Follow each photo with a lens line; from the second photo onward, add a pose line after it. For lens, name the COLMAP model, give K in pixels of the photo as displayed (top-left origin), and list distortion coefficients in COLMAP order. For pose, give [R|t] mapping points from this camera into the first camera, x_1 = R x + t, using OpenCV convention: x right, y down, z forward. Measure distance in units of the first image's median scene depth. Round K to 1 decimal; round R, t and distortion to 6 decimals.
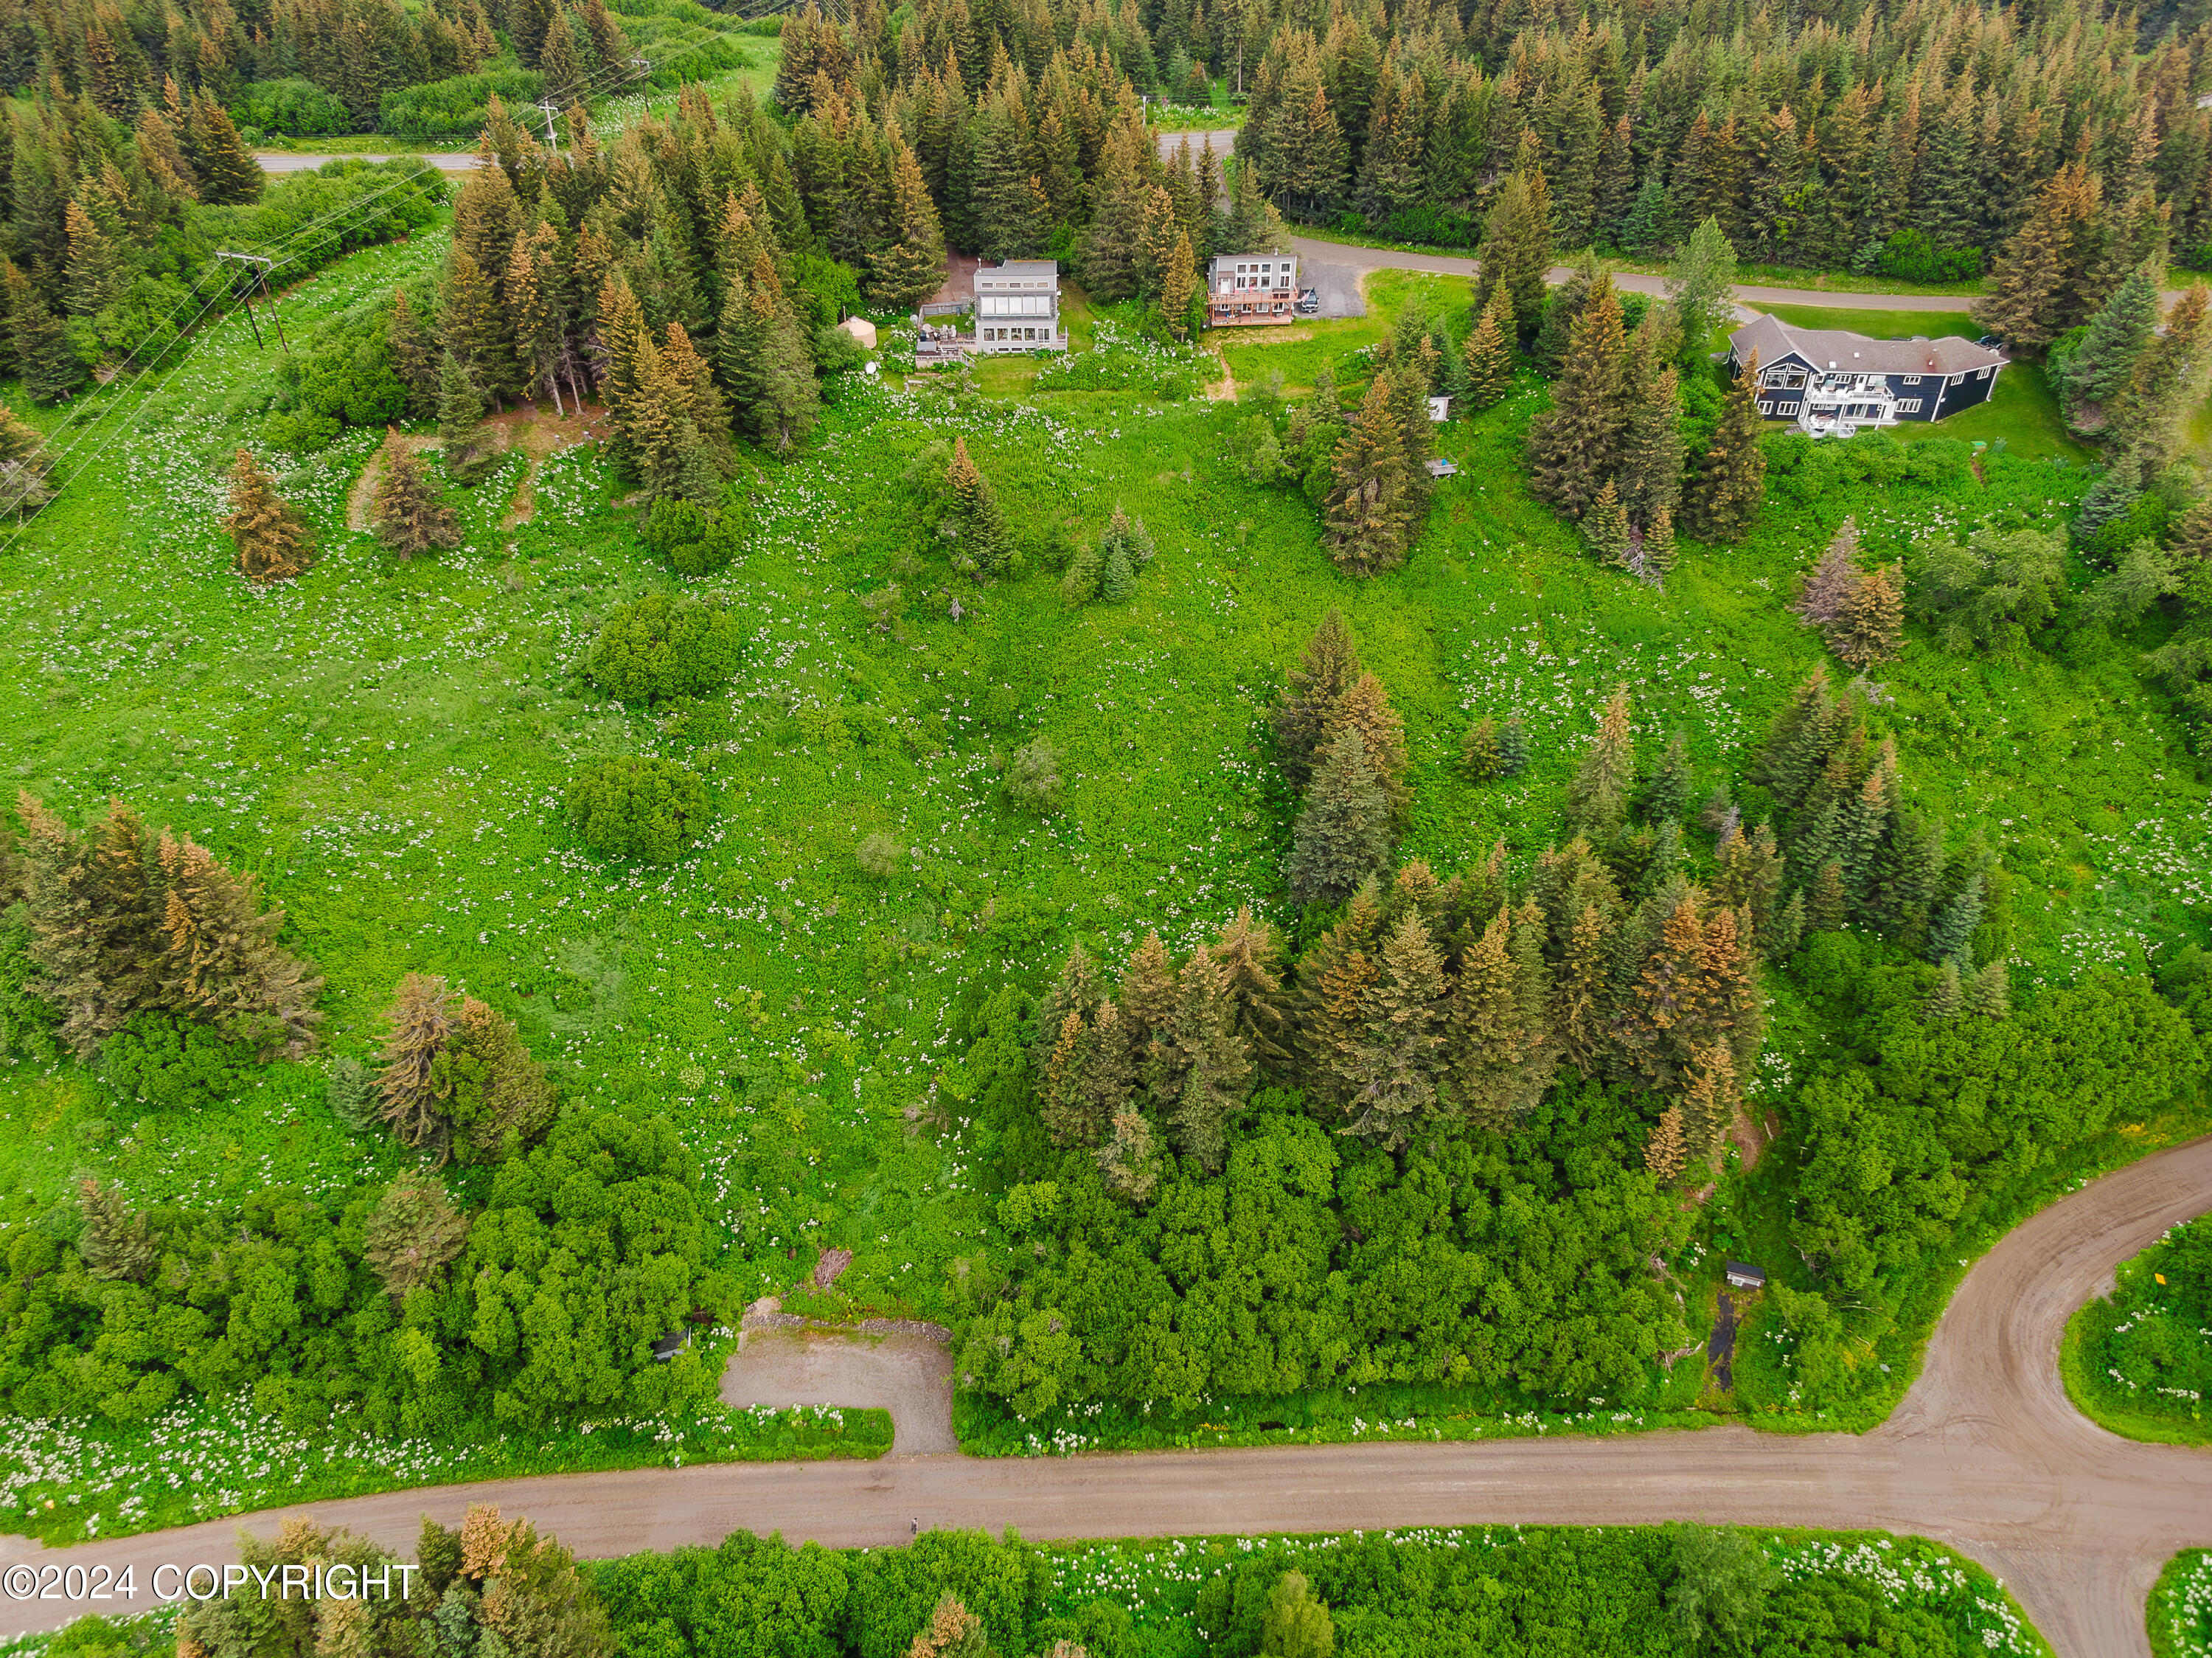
lens RADIAL K [[1597.0, 0, 1106.0], [0, 1597.0, 829.0], [0, 0, 1]] dist [0.006769, -0.001521]
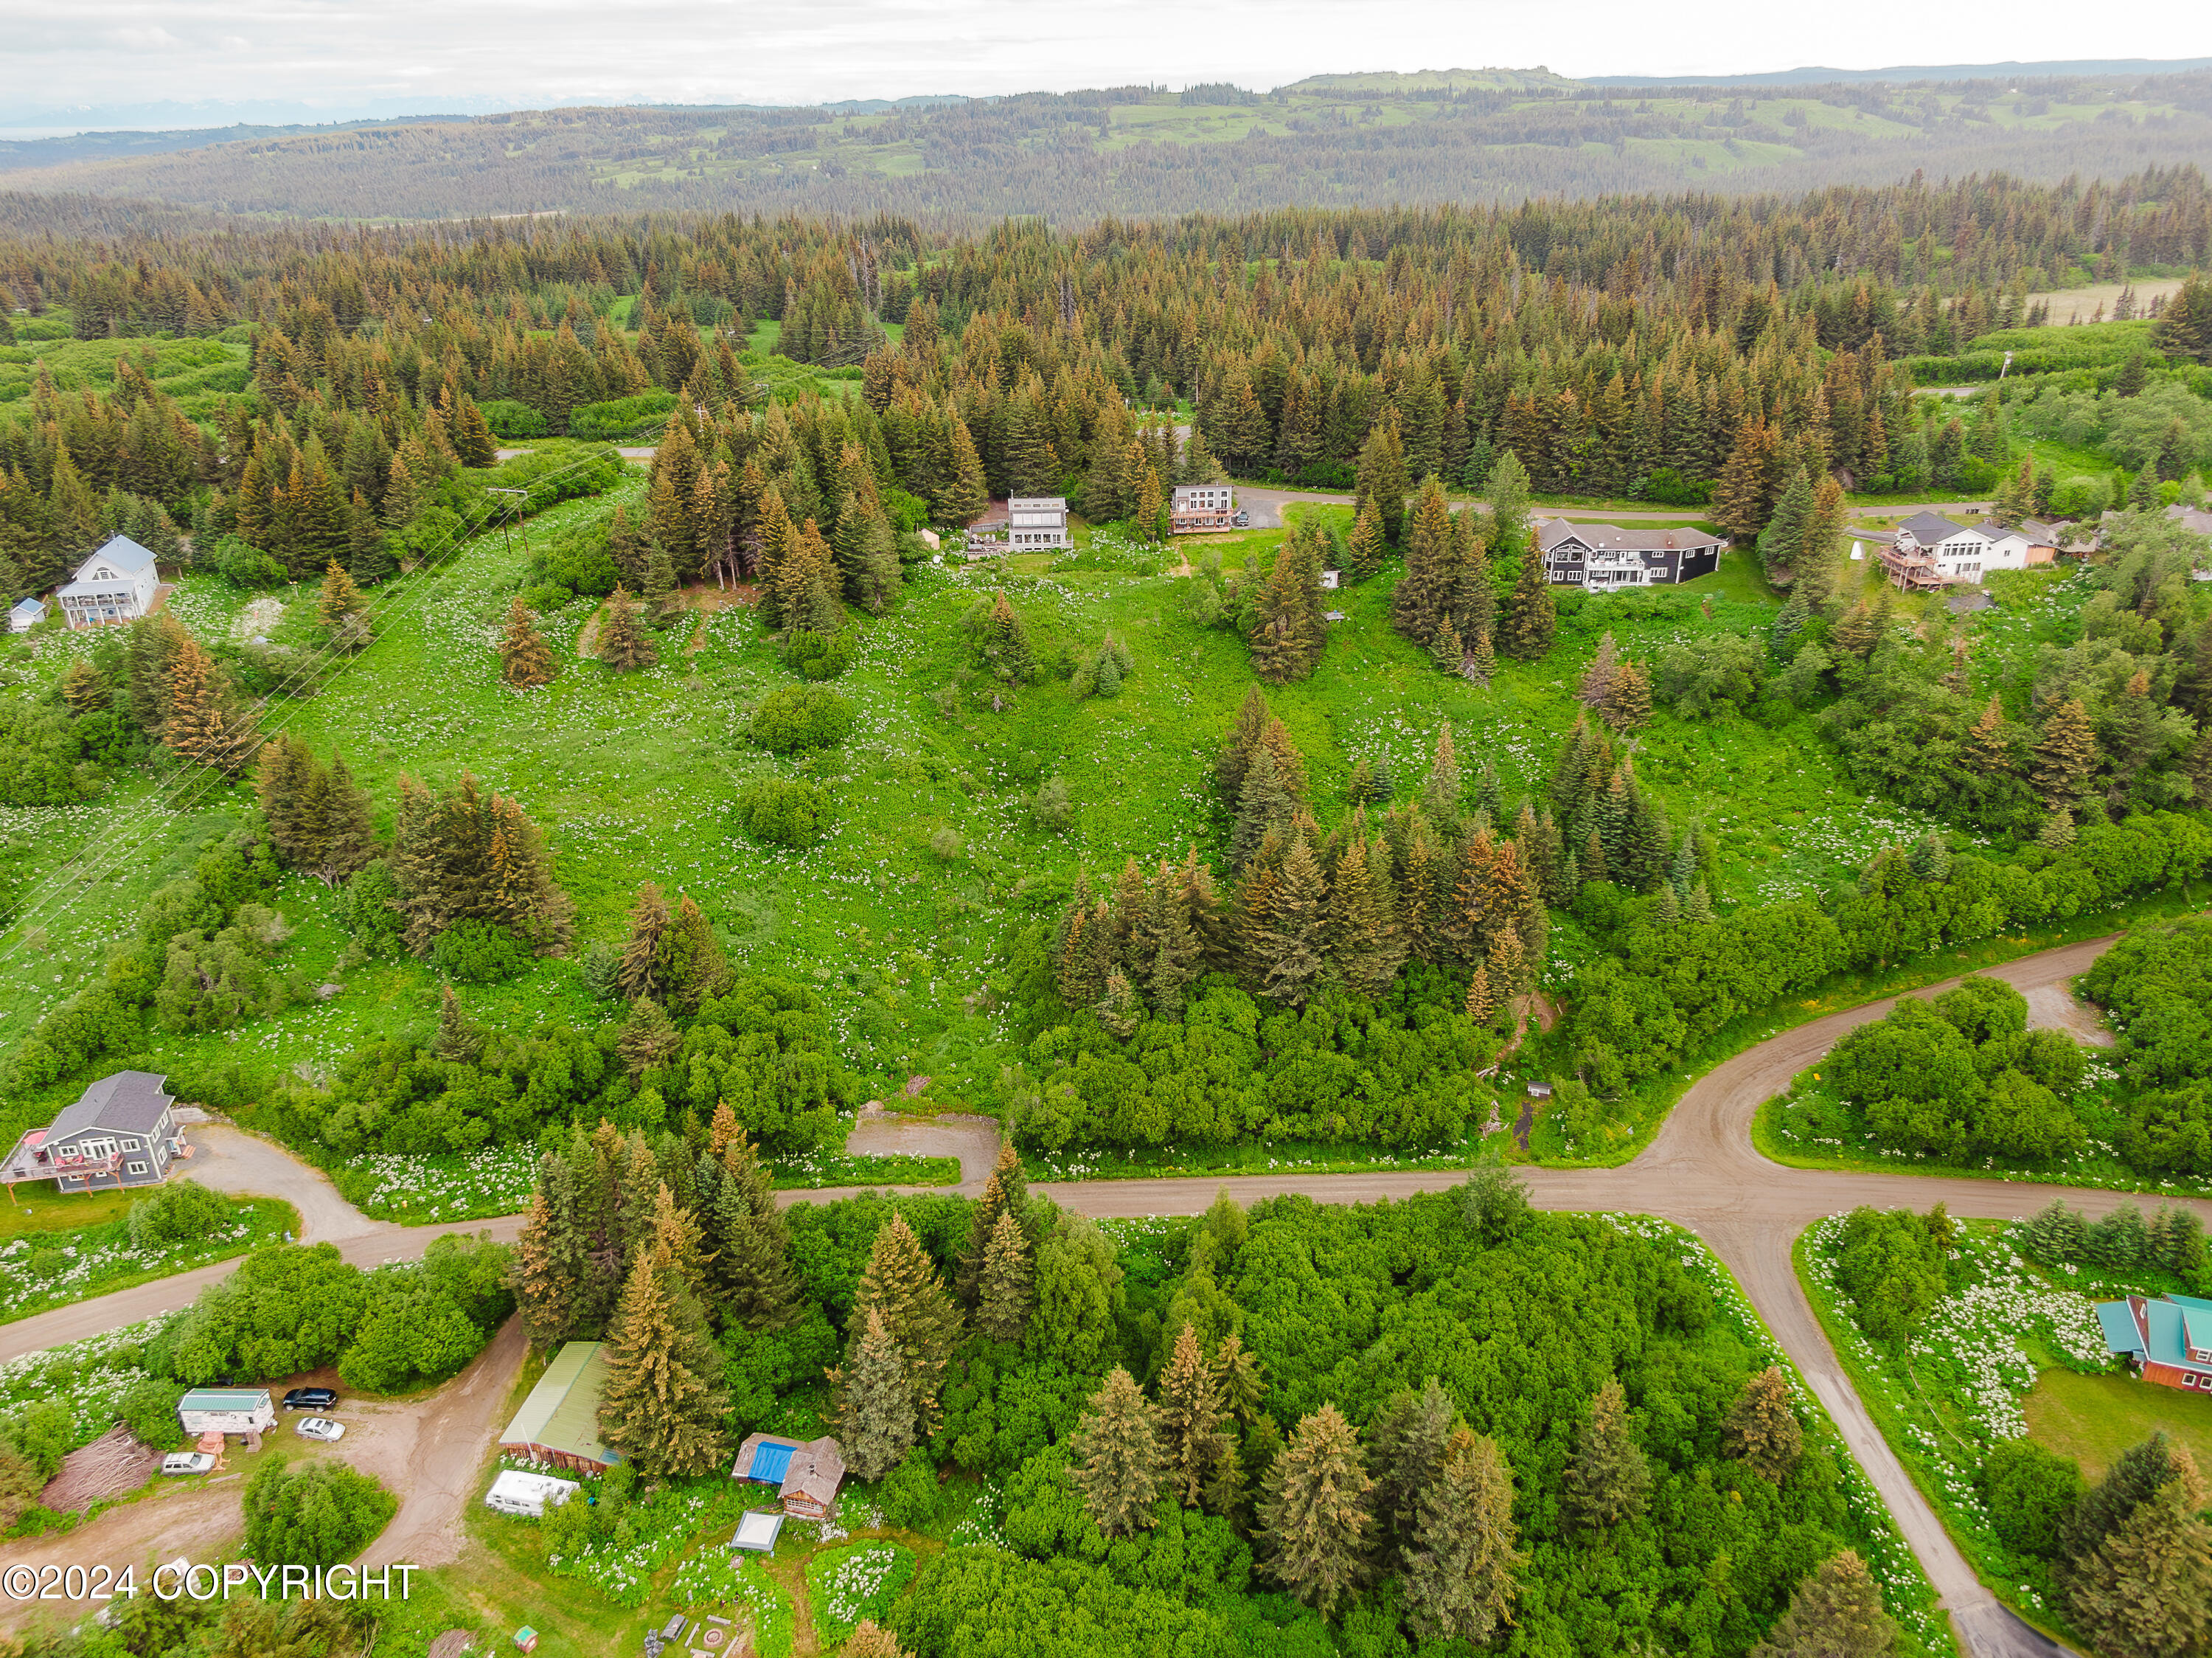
lens RADIAL K [[1589.1, 0, 1106.0], [0, 1589.1, 829.0], [0, 0, 1]] dist [0.030792, -0.000619]
pose [[0.999932, -0.011322, -0.002820, 0.007659], [0.010448, 0.976432, -0.215574, 0.298722], [0.005195, 0.215530, 0.976483, -0.398996]]
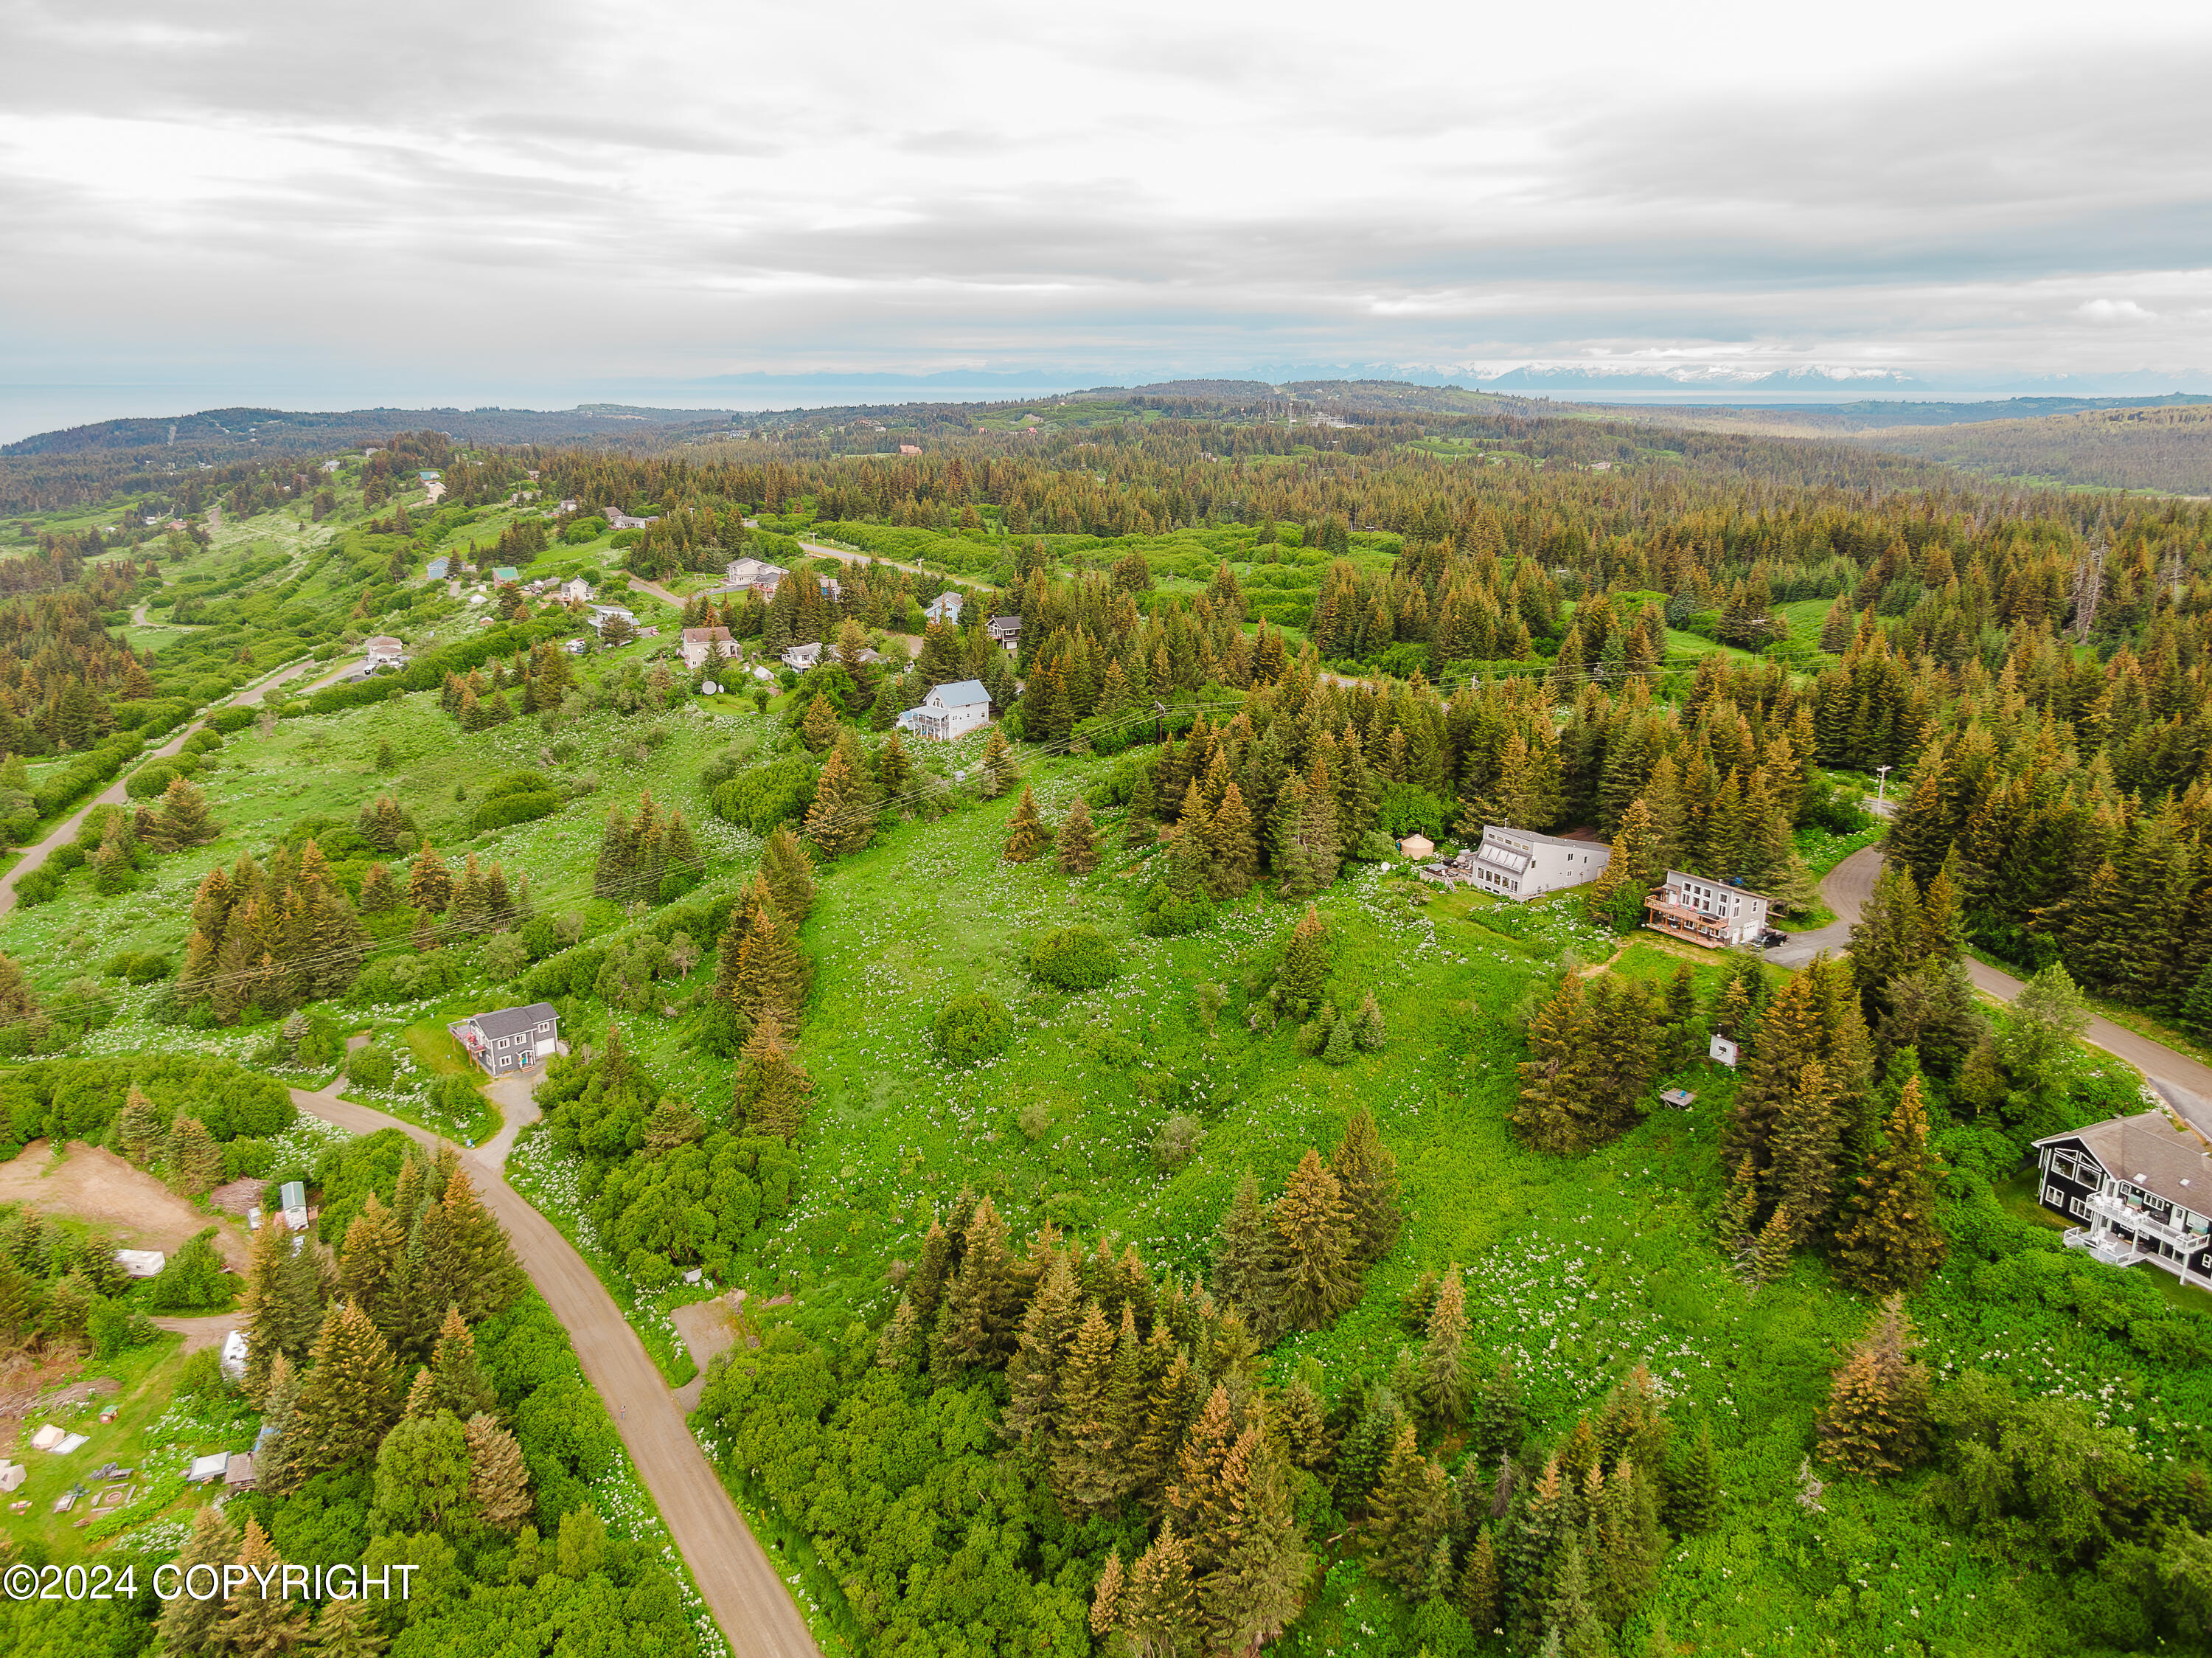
lens RADIAL K [[1589.1, 0, 1106.0], [0, 1589.1, 829.0], [0, 0, 1]] dist [0.030792, -0.000619]
pose [[0.496416, 0.243664, -0.833186, 0.911893], [-0.527583, 0.846883, -0.066667, -0.129184], [0.689367, 0.472669, 0.548960, 0.157880]]
